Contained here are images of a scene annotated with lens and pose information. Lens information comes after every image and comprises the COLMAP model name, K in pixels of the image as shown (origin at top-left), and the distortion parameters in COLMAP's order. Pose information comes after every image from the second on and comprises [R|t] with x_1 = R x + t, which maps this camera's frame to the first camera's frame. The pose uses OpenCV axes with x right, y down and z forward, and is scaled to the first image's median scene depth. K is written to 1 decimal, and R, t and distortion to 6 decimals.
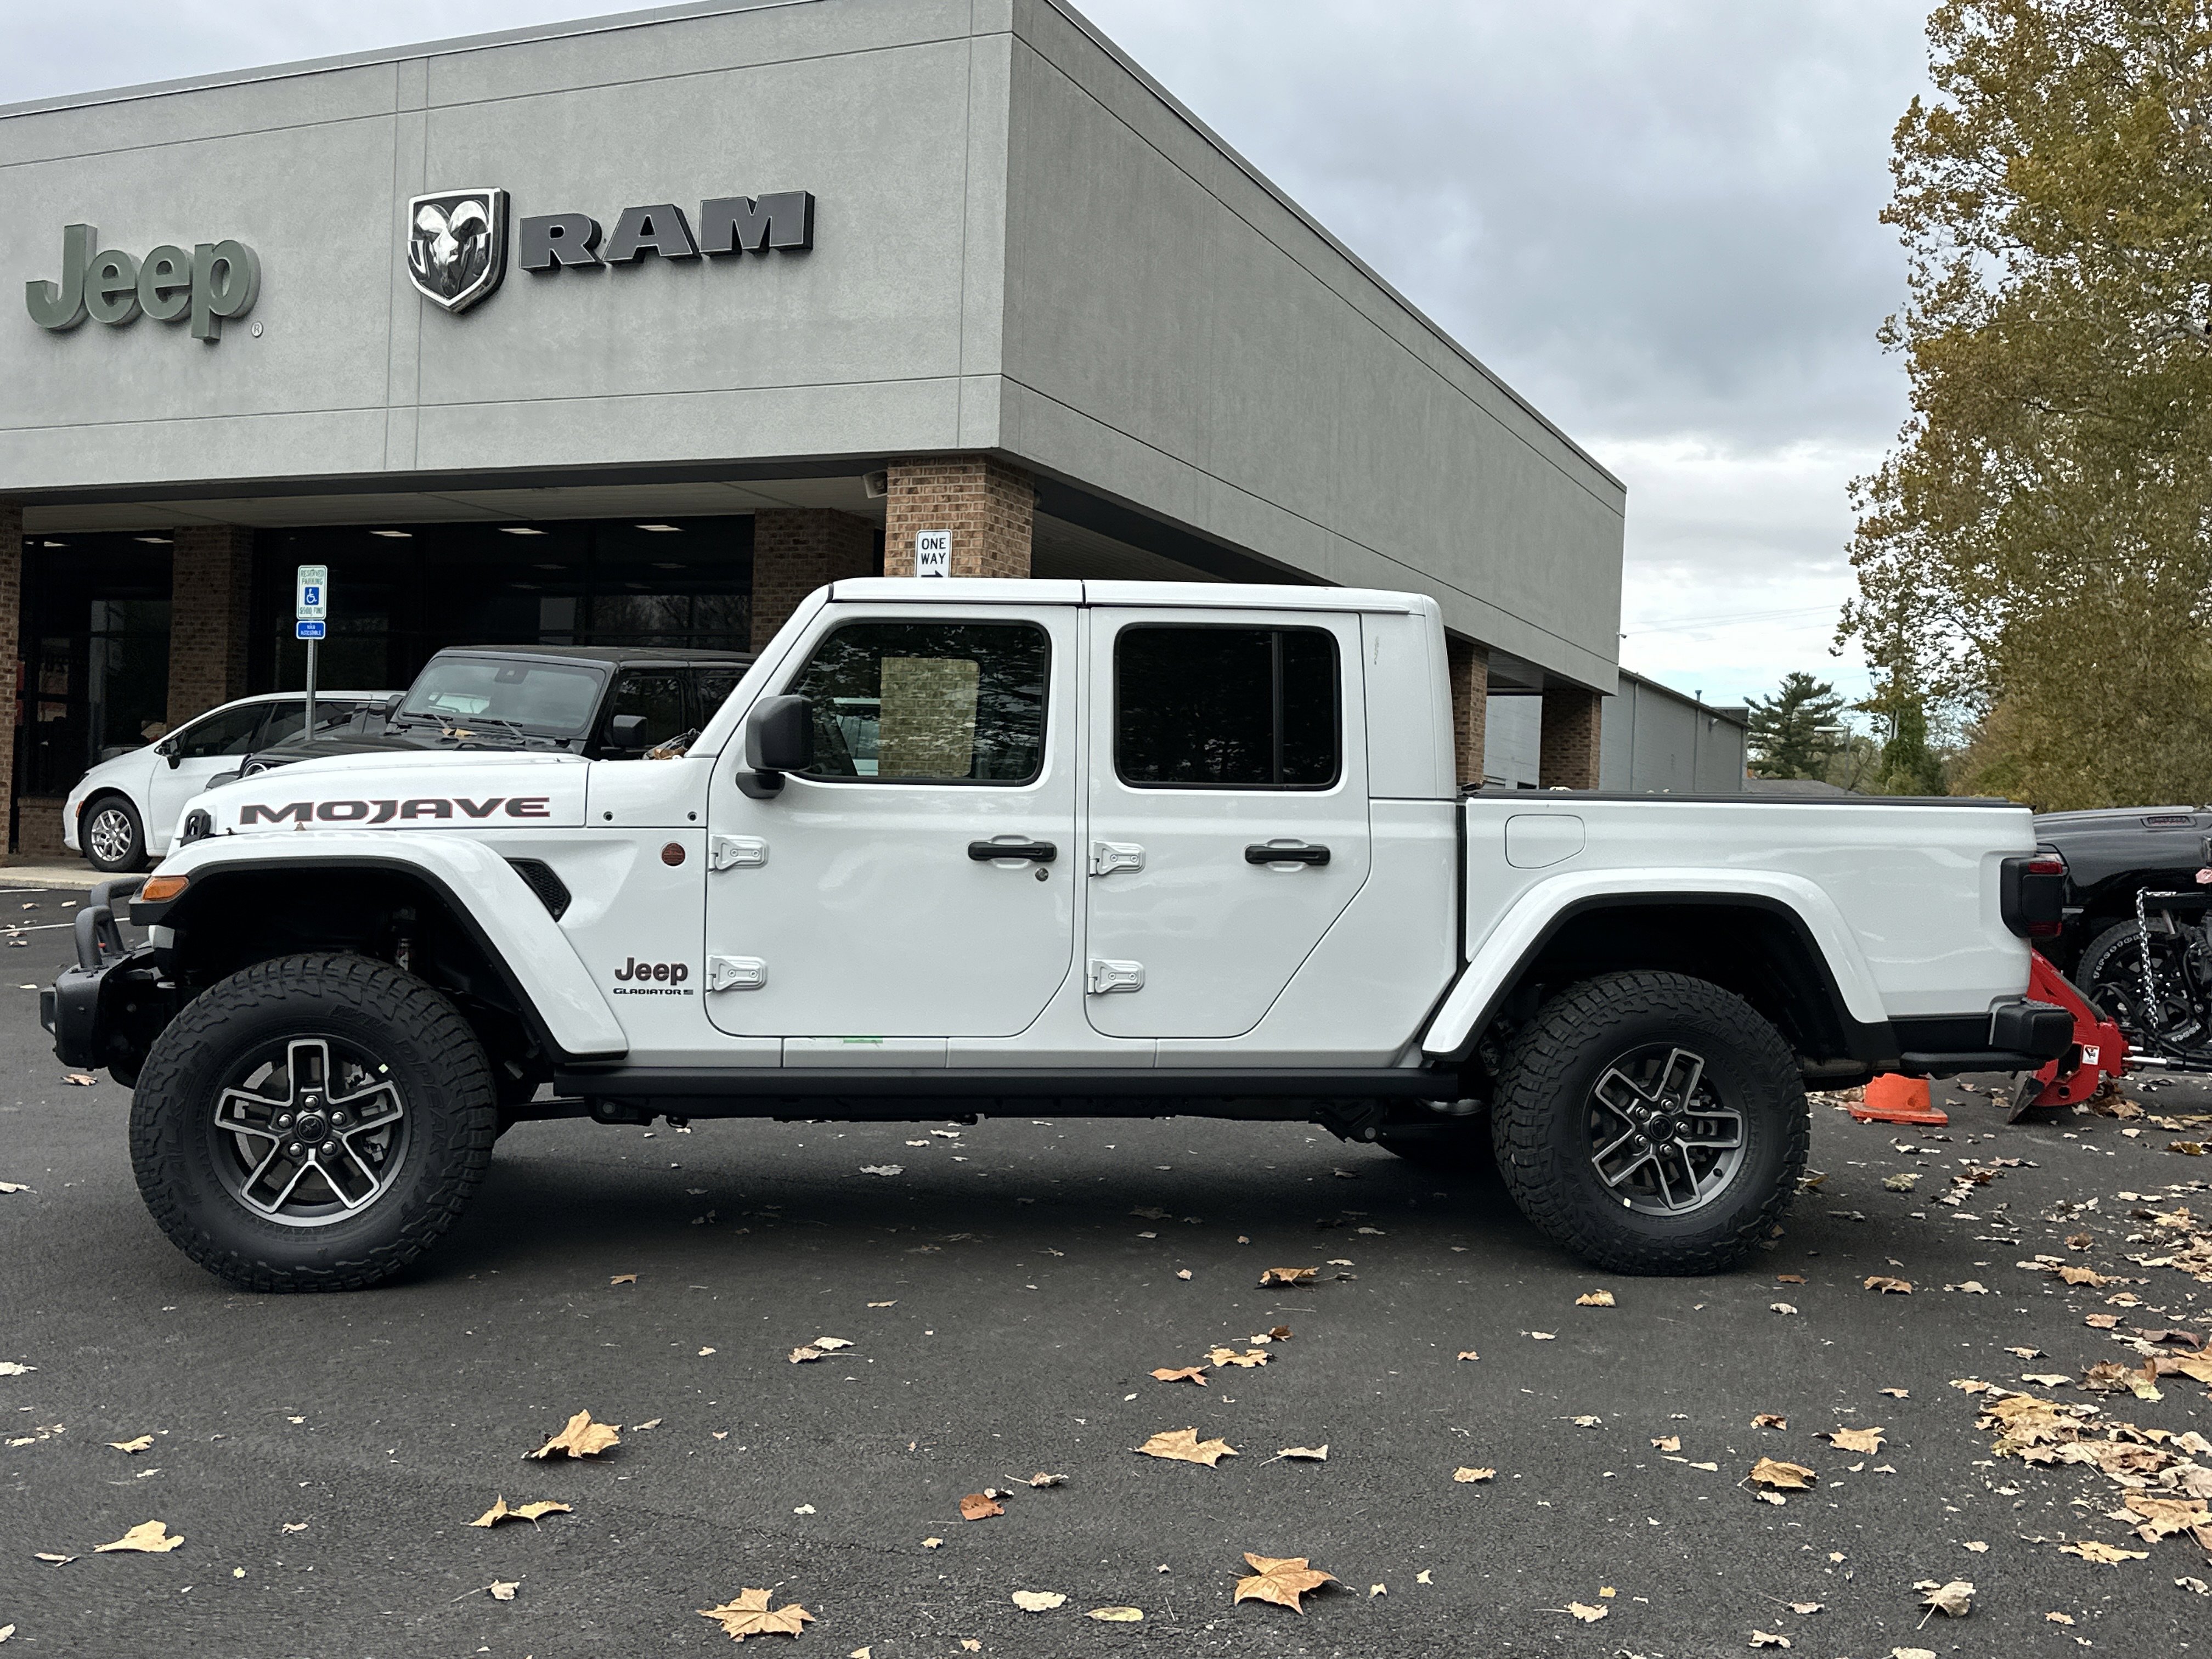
lens RADIAL K [[2180.4, 0, 1082.2], [0, 2180.4, 848.2], [0, 0, 1]] dist [0.172886, -0.310758]
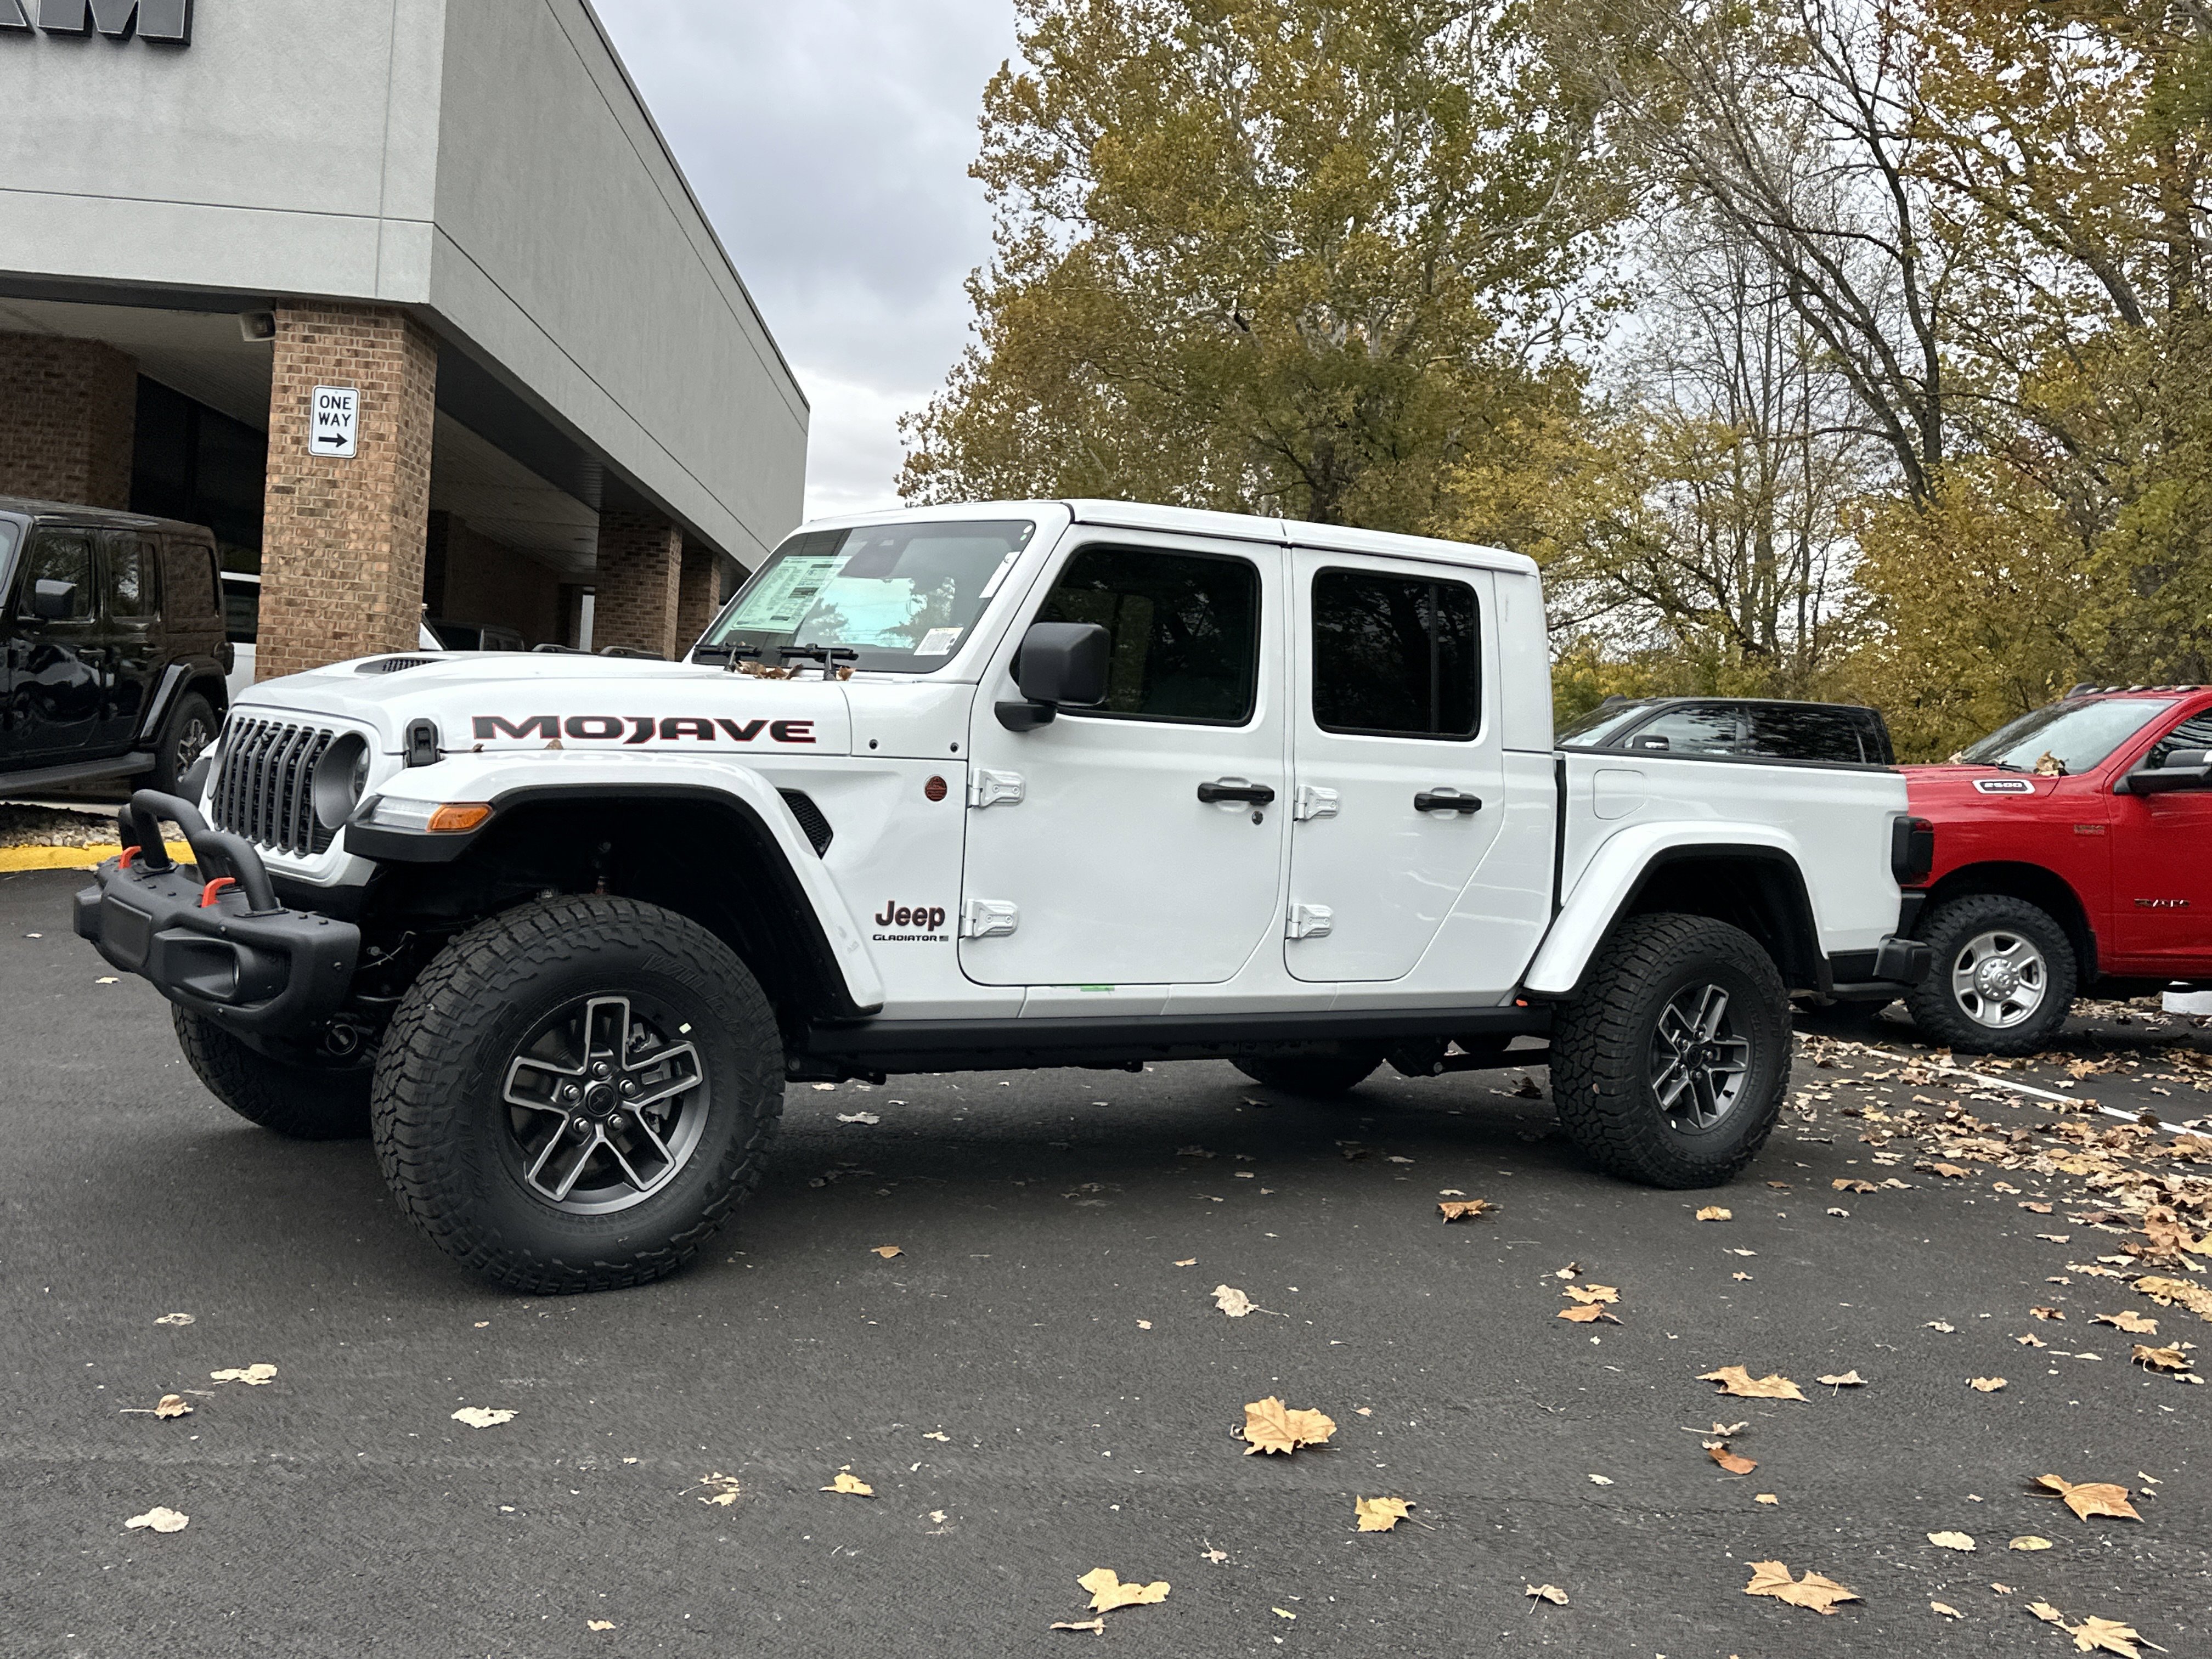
lens RADIAL K [[2185.1, 0, 1090.3], [0, 2185.1, 829.4], [0, 0, 1]] dist [0.179875, -0.352182]
pose [[0.896401, 0.018416, 0.442861, -0.511150], [-0.034342, 0.999019, 0.027969, -0.007592], [-0.441912, -0.040280, 0.896154, 0.145459]]
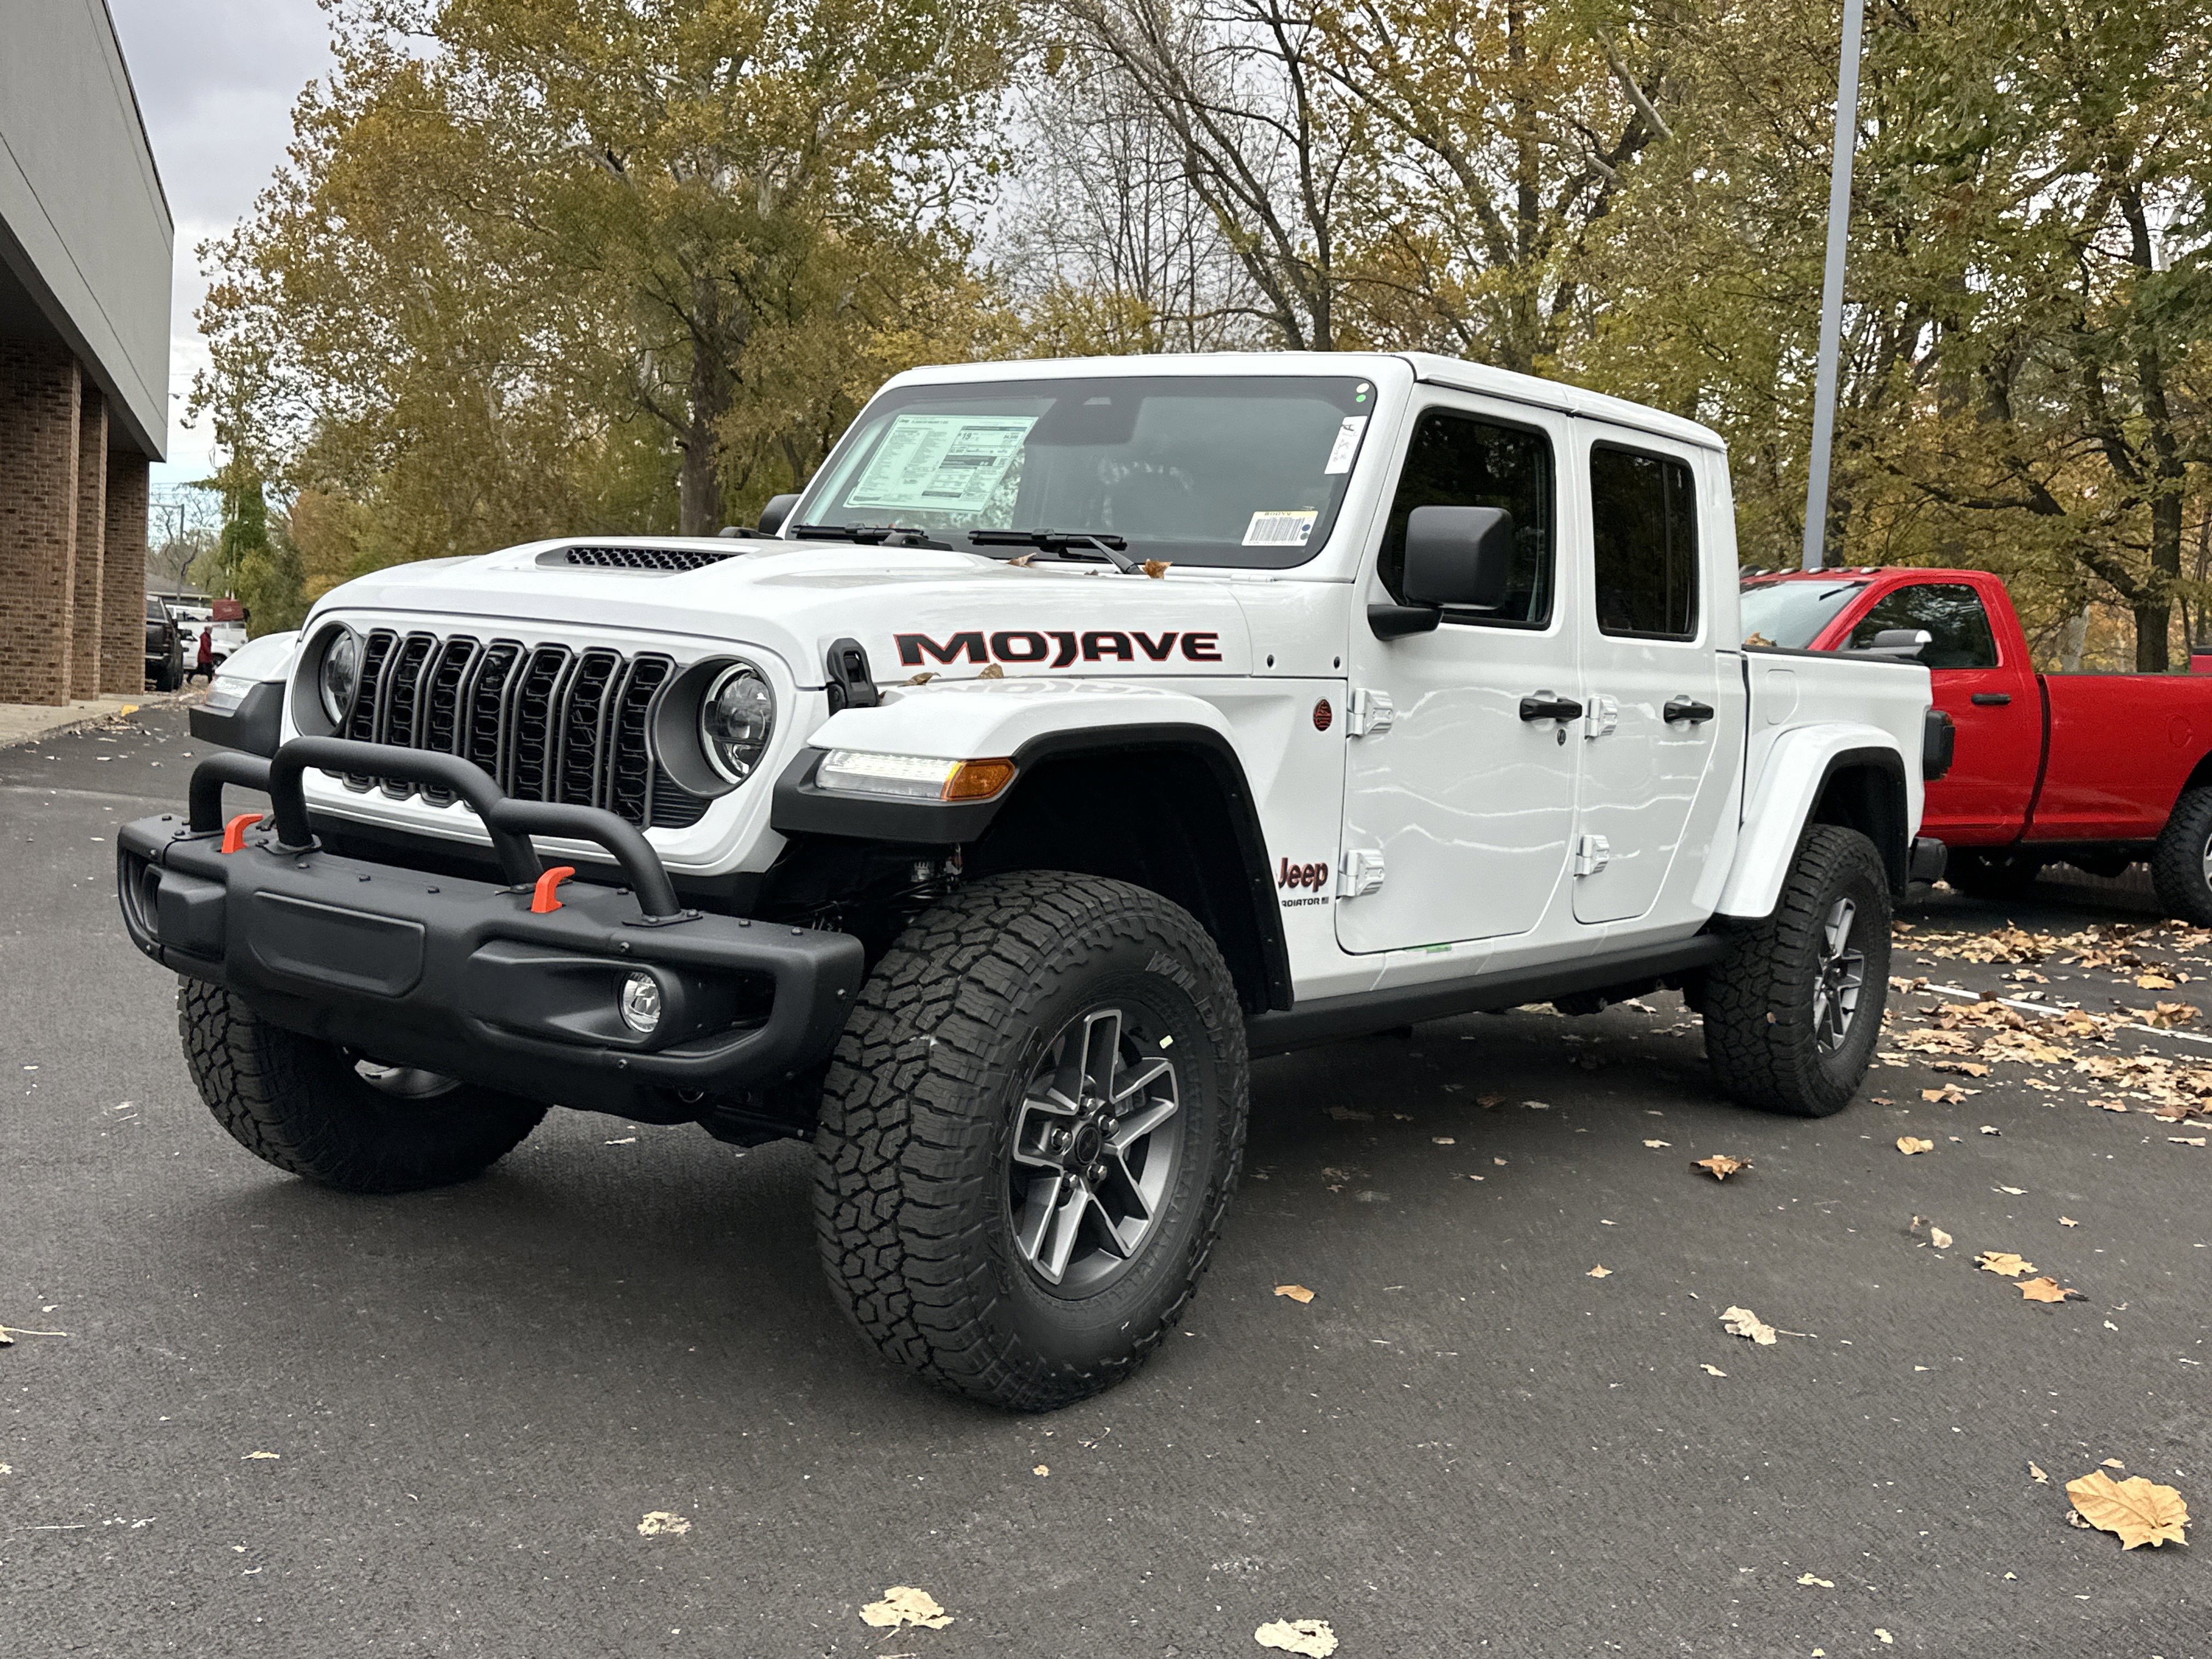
lens RADIAL K [[2185.1, 0, 1090.3], [0, 2185.1, 829.4], [0, 0, 1]] dist [0.179875, -0.352182]
pose [[0.720649, -0.034975, 0.692417, -0.719010], [-0.026828, 0.996572, 0.078260, -0.013579], [-0.692781, -0.074974, 0.717240, 0.504425]]
